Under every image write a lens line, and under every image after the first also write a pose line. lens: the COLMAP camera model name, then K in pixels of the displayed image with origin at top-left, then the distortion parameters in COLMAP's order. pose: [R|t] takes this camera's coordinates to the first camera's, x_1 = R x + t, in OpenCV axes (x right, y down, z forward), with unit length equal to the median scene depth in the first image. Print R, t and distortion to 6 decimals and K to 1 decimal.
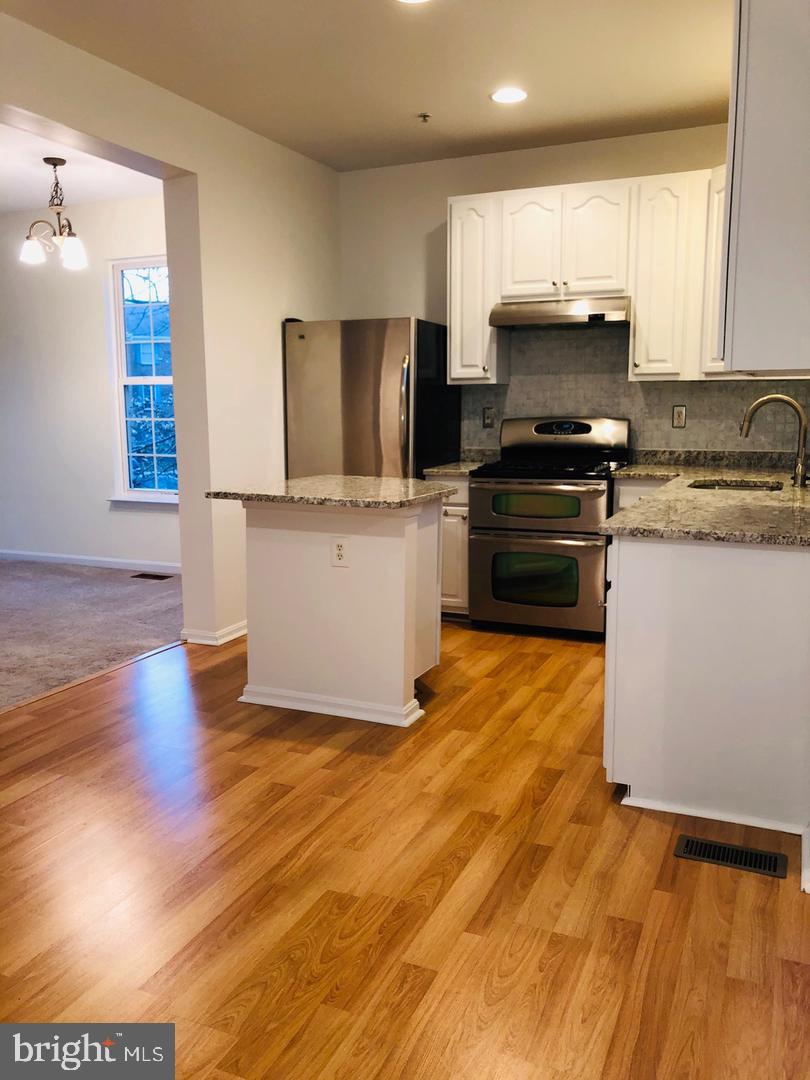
lens RADIAL K [[880.6, 0, 398.2], [0, 880.6, 544.8], [0, 0, 1]] dist [0.101702, -0.239491]
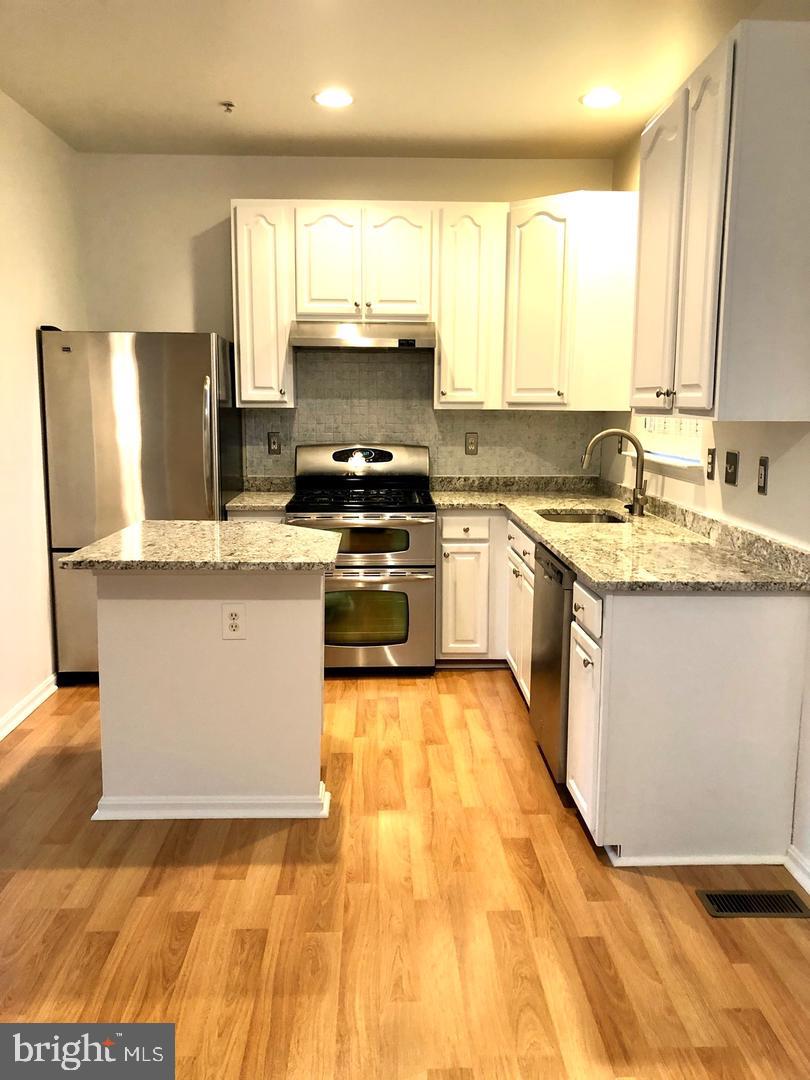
lens RADIAL K [[880.6, 0, 398.2], [0, 880.6, 544.8], [0, 0, 1]] dist [0.101702, -0.239491]
pose [[0.900843, -0.058582, 0.430174, -0.208152], [0.059117, 0.998177, 0.012135, -0.048067], [-0.430101, 0.014499, 0.902664, 0.134173]]
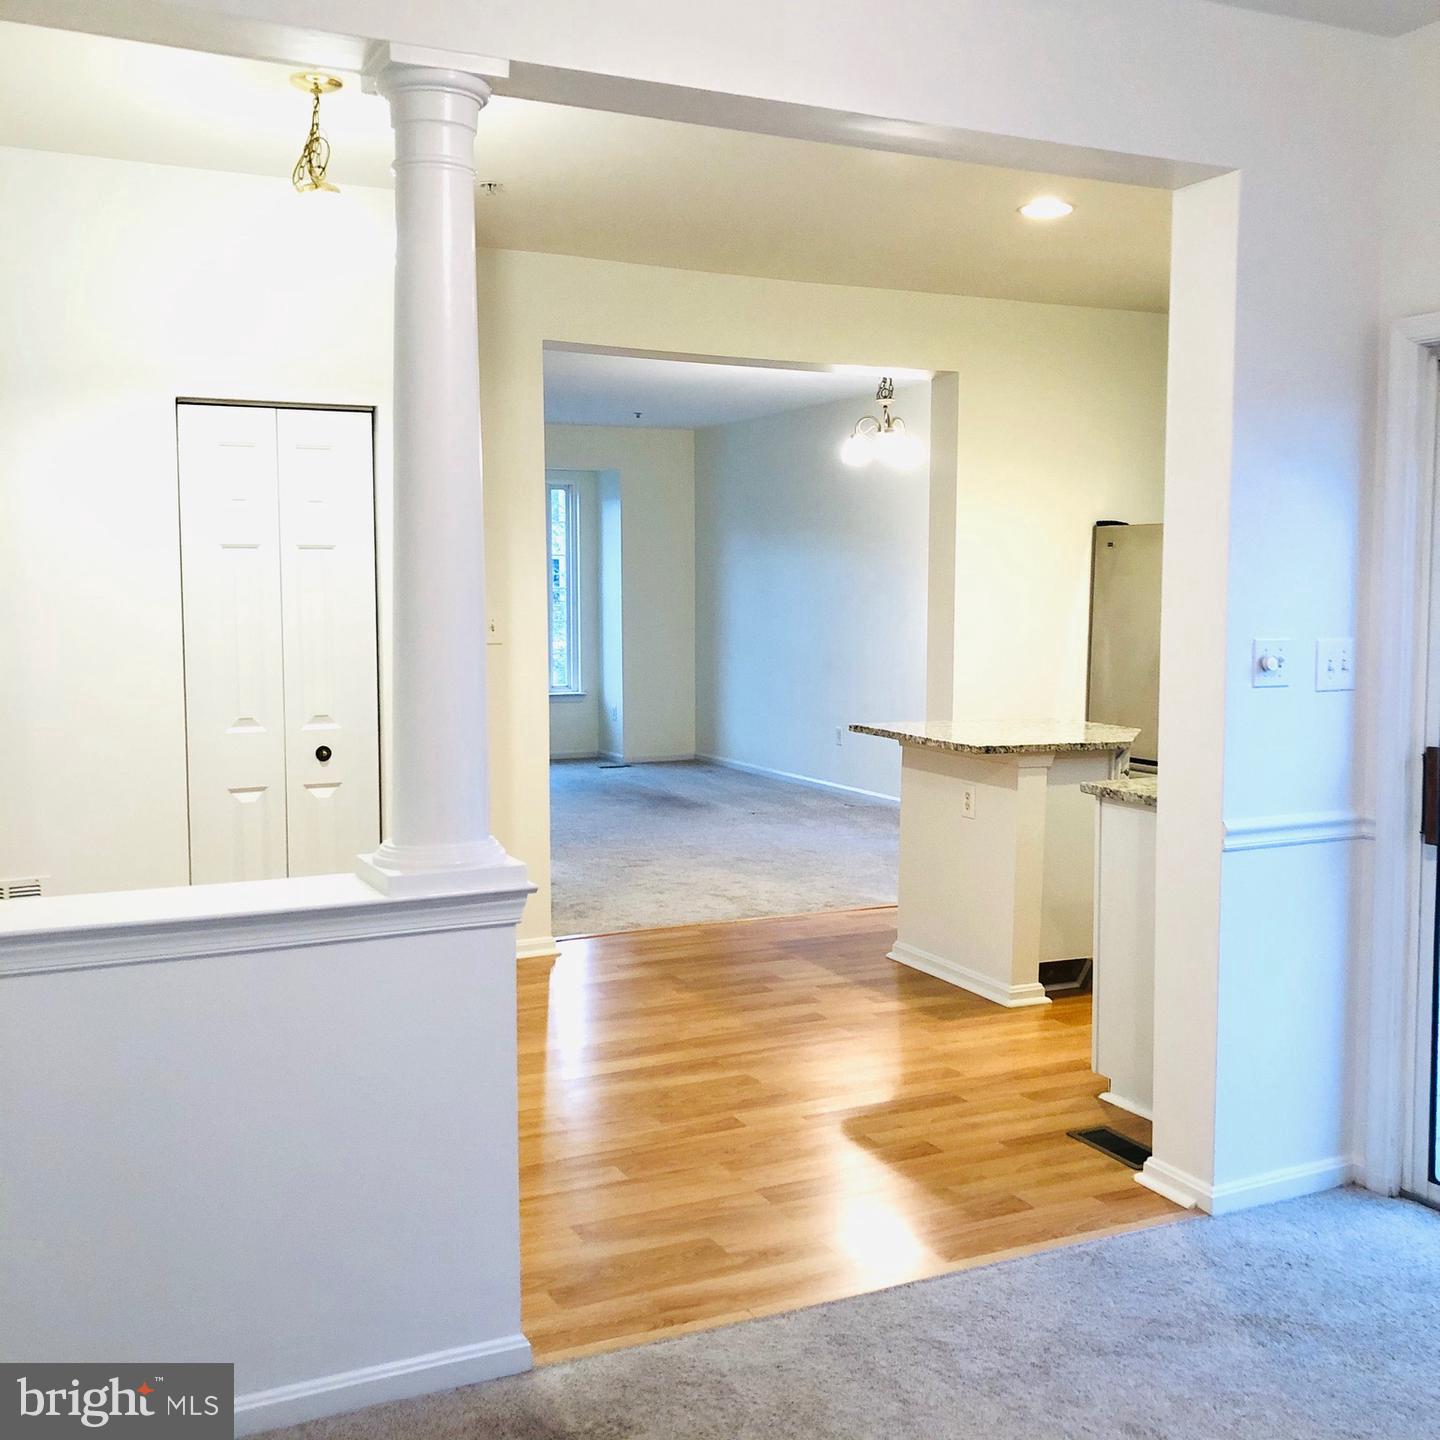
lens RADIAL K [[1554.6, 0, 720.0], [0, 1554.6, 720.0], [0, 0, 1]] dist [0.000642, -0.002029]
pose [[0.764423, 0.065512, -0.641377, 0.555590], [-0.111817, 0.993219, -0.031819, 0.003826], [0.634944, 0.096040, 0.766565, -0.283884]]
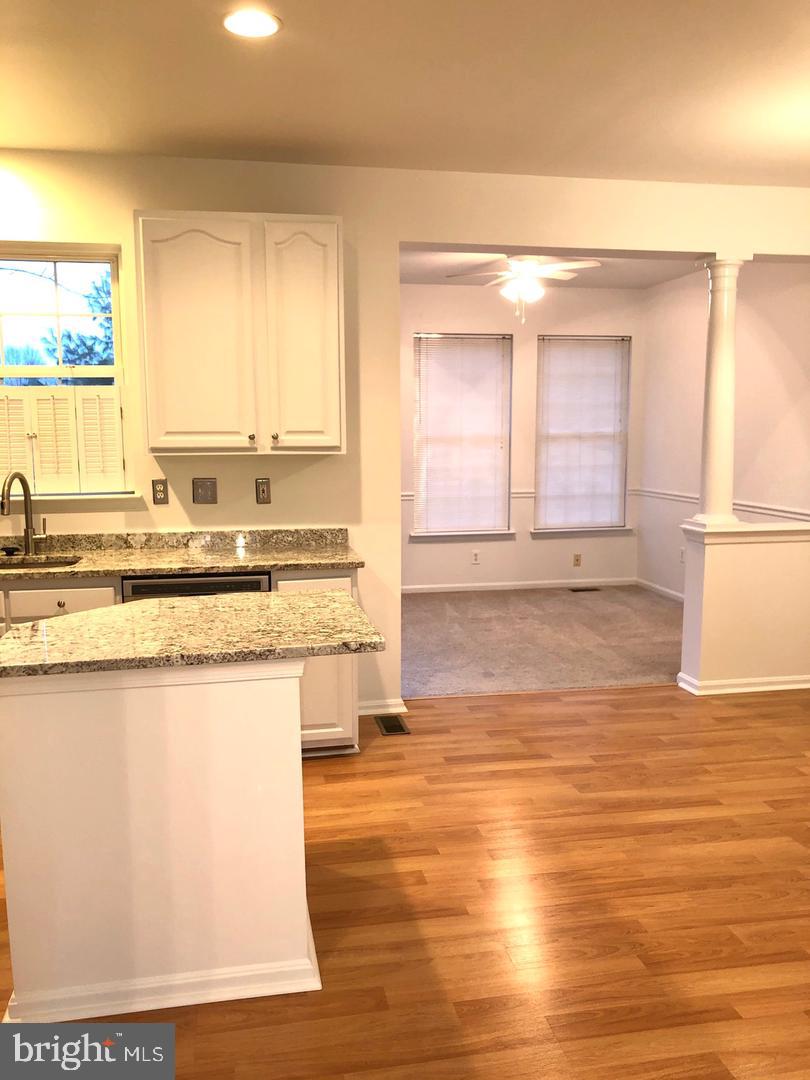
lens RADIAL K [[880.6, 0, 398.2], [0, 880.6, 544.8], [0, 0, 1]] dist [0.101702, -0.239491]
pose [[-0.567122, -0.093217, 0.818342, -0.544428], [0.144707, 0.966842, 0.210417, -0.191489], [-0.810822, 0.237753, -0.534829, 0.965751]]
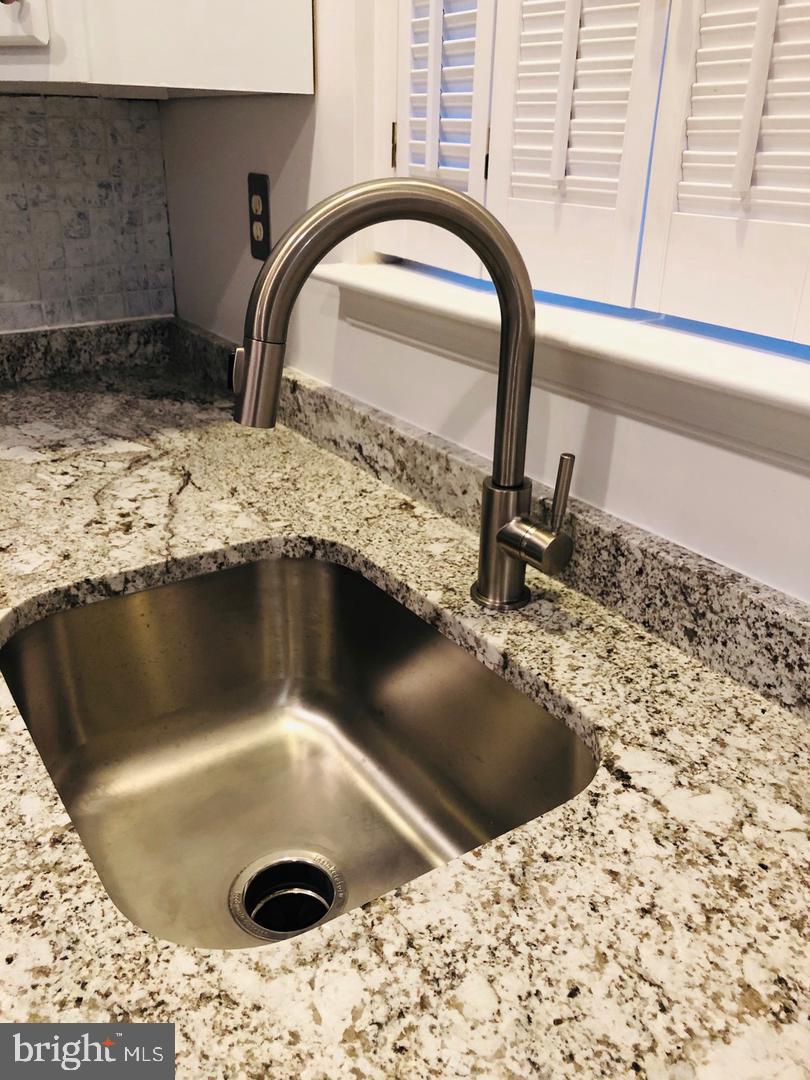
lens RADIAL K [[895.7, 0, 403.9], [0, 895.7, 532.6], [0, 0, 1]] dist [0.009018, -0.008137]
pose [[0.534195, -0.332088, 0.777401, 0.209820], [0.126233, 0.940634, 0.315076, -0.123671], [-0.835883, -0.070179, 0.544402, 0.707583]]
